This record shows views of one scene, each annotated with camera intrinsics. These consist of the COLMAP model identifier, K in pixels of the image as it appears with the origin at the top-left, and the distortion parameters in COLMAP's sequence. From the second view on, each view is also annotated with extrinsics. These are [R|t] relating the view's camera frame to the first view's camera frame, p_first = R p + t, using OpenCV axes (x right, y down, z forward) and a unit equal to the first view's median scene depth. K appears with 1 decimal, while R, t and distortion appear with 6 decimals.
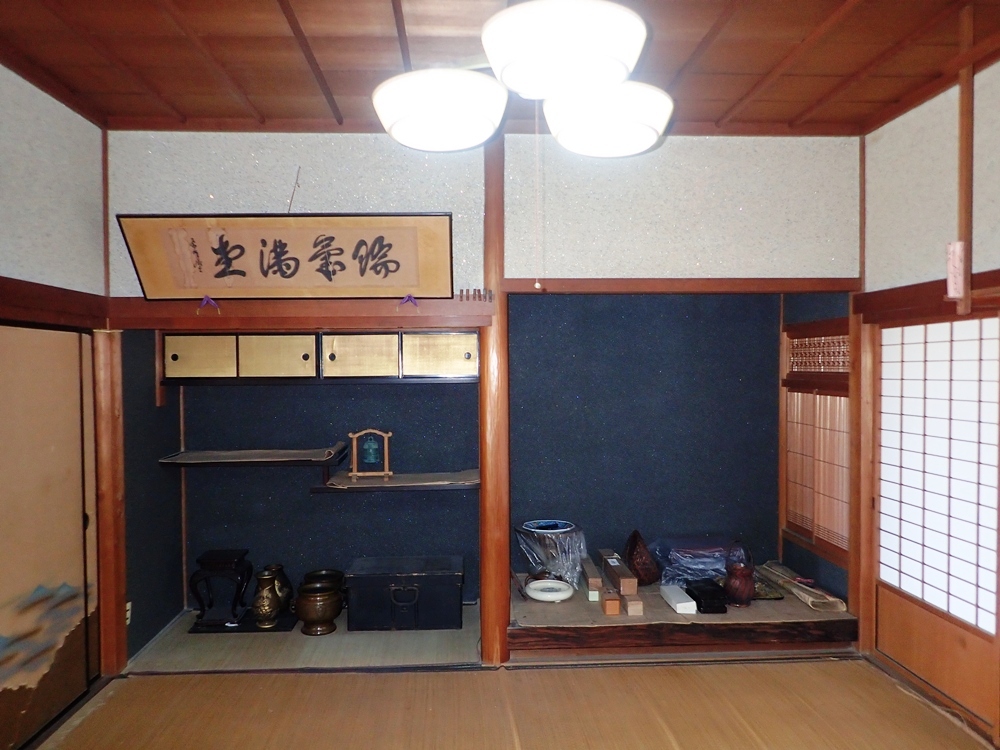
lens RADIAL K [[743.0, 0, 504.1], [0, 743.0, 381.0], [0, 0, 1]] dist [-0.001633, -0.004630]
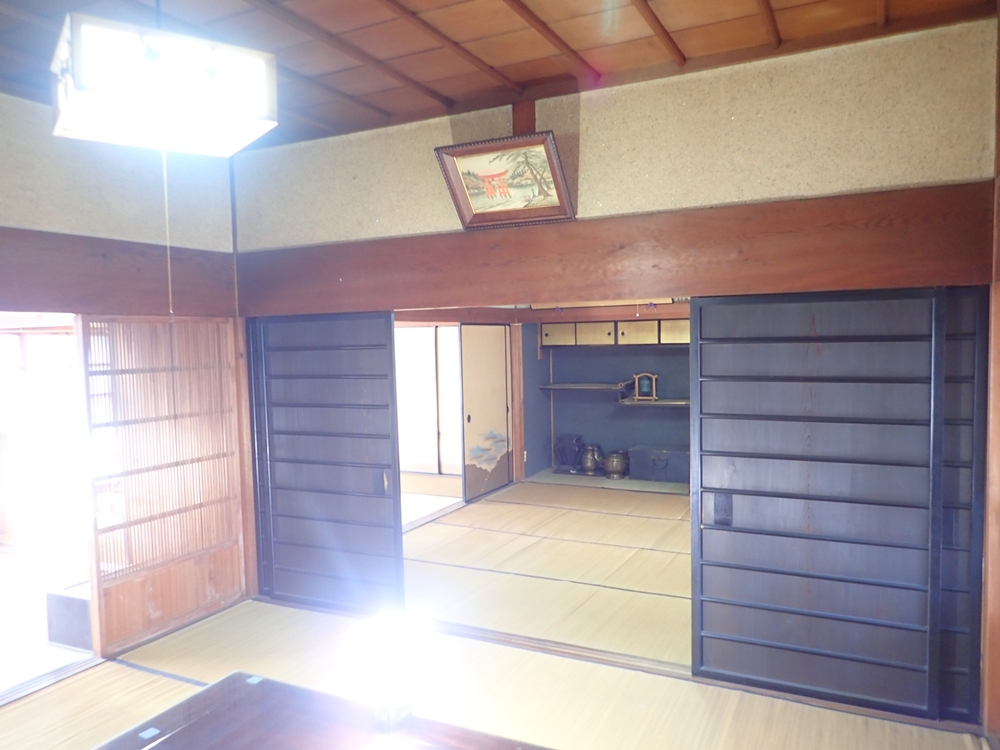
lens RADIAL K [[743.0, 0, 504.1], [0, 743.0, 381.0], [0, 0, 1]] dist [-0.001633, -0.004630]
pose [[0.868425, 0.023126, -0.495280, 0.436152], [0.006750, 0.998268, 0.058448, -0.025087], [0.495774, -0.054101, 0.866765, -0.769466]]
